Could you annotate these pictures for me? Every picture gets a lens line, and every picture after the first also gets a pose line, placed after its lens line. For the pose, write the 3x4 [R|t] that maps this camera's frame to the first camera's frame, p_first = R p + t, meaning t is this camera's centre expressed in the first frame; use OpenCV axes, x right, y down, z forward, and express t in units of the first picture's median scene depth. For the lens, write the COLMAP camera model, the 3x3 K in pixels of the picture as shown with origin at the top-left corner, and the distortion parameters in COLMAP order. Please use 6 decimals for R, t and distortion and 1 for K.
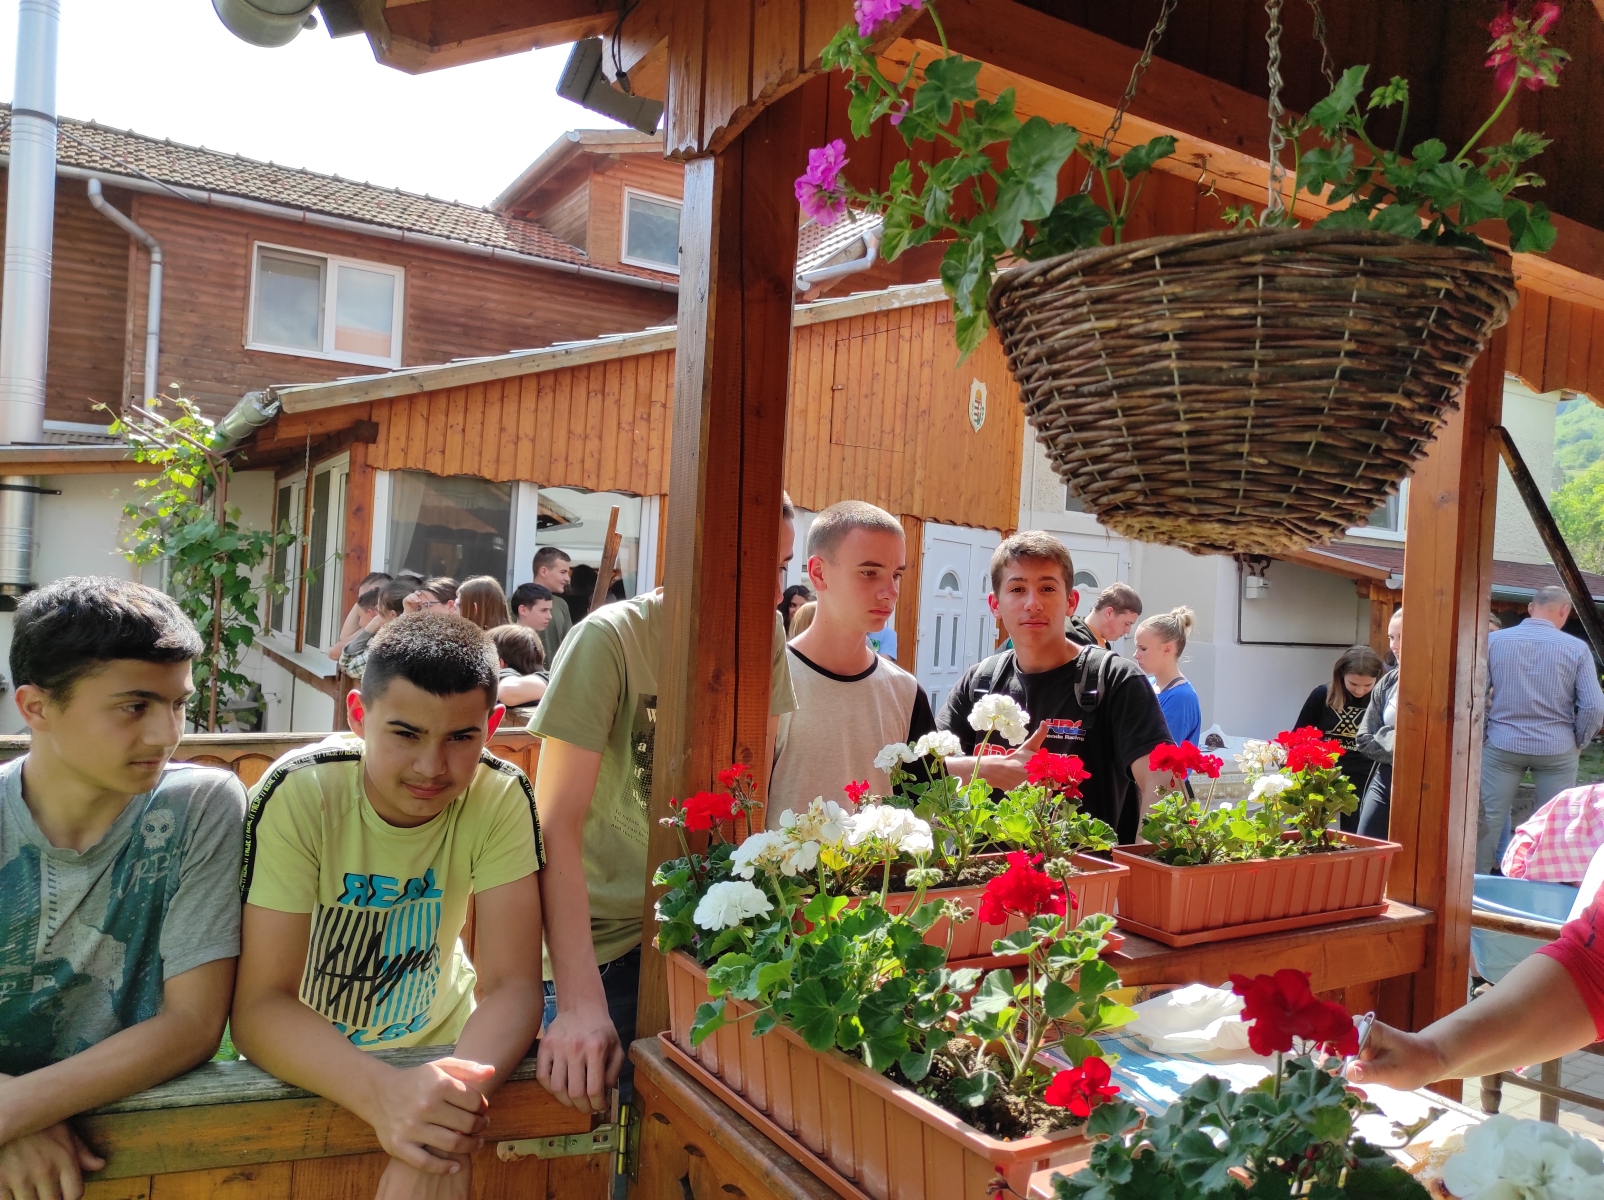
lens RADIAL K [[1173.2, 0, 799.3], [0, 1173.2, 596.8], [0, 0, 1]] dist [0.054466, -0.040625]
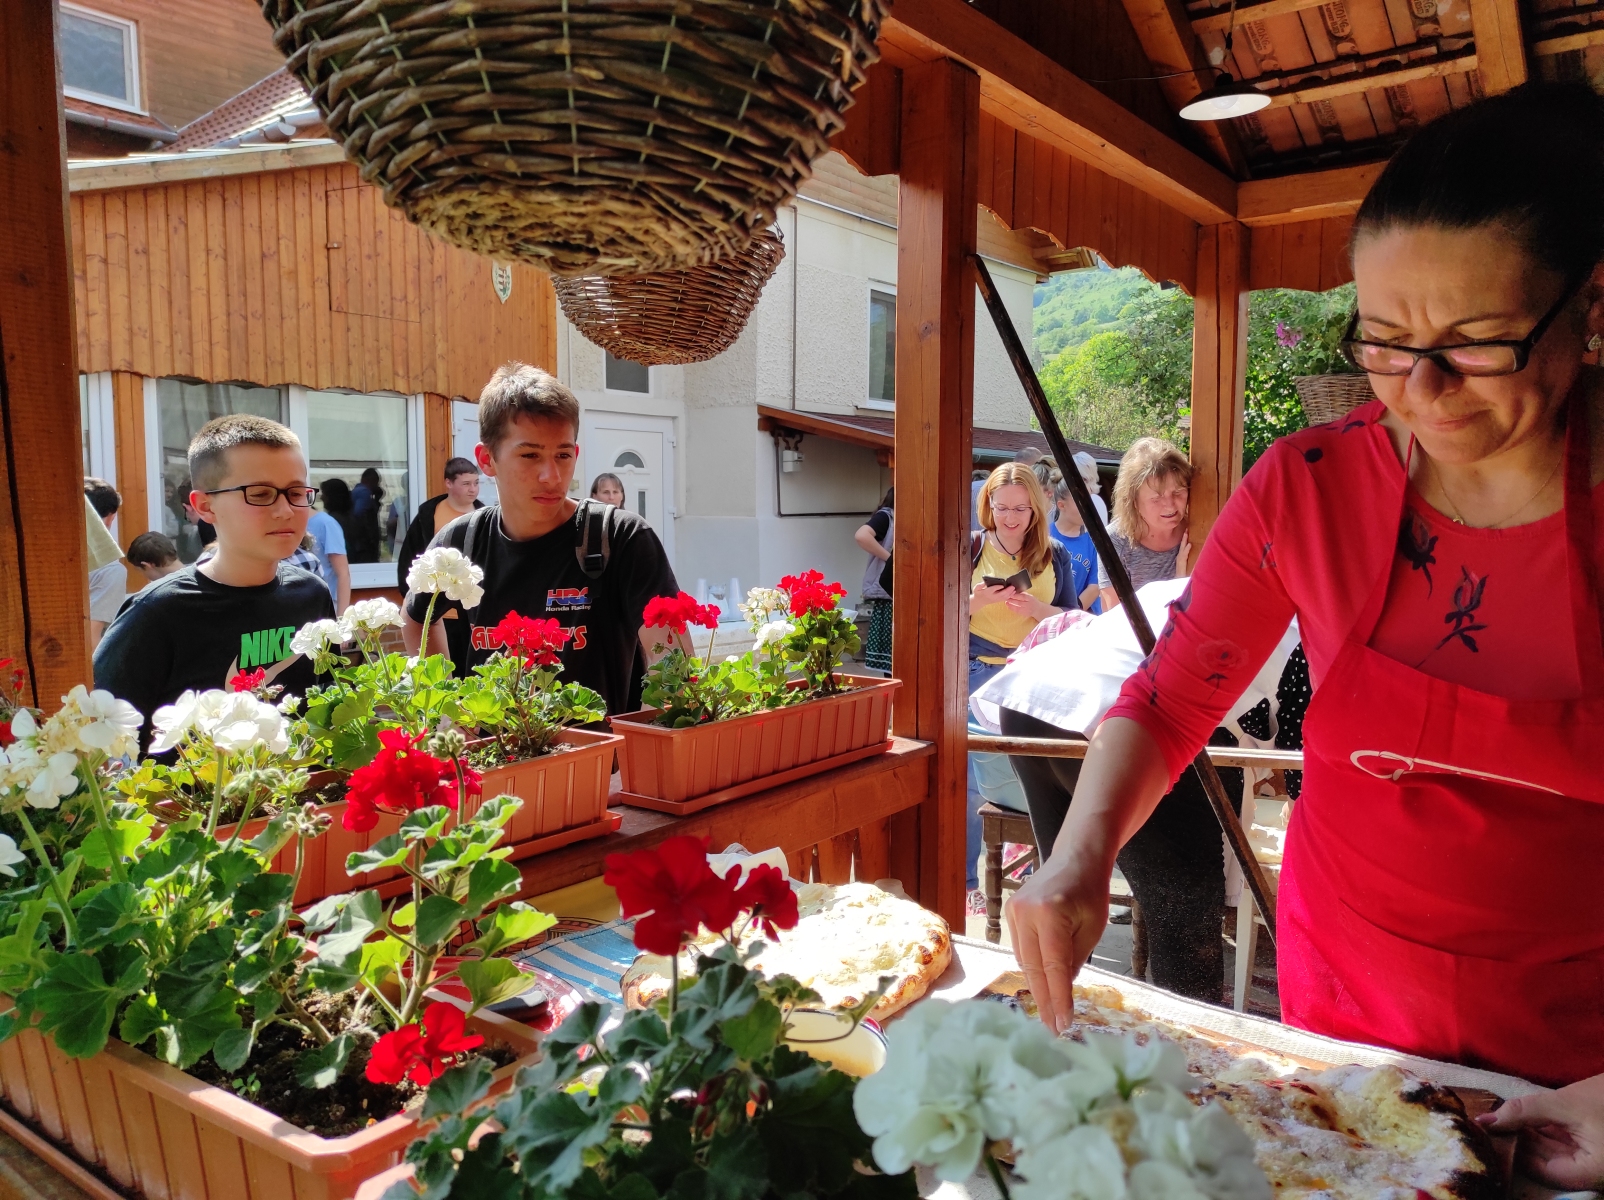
lens RADIAL K [[1173.2, 0, 799.3], [0, 1173.2, 596.8], [0, 0, 1]] dist [0.054466, -0.040625]
pose [[0.932951, -0.079596, 0.351094, 0.165009], [0.047885, 0.994023, 0.098111, 0.073131], [-0.356805, -0.074721, 0.931186, 0.228511]]
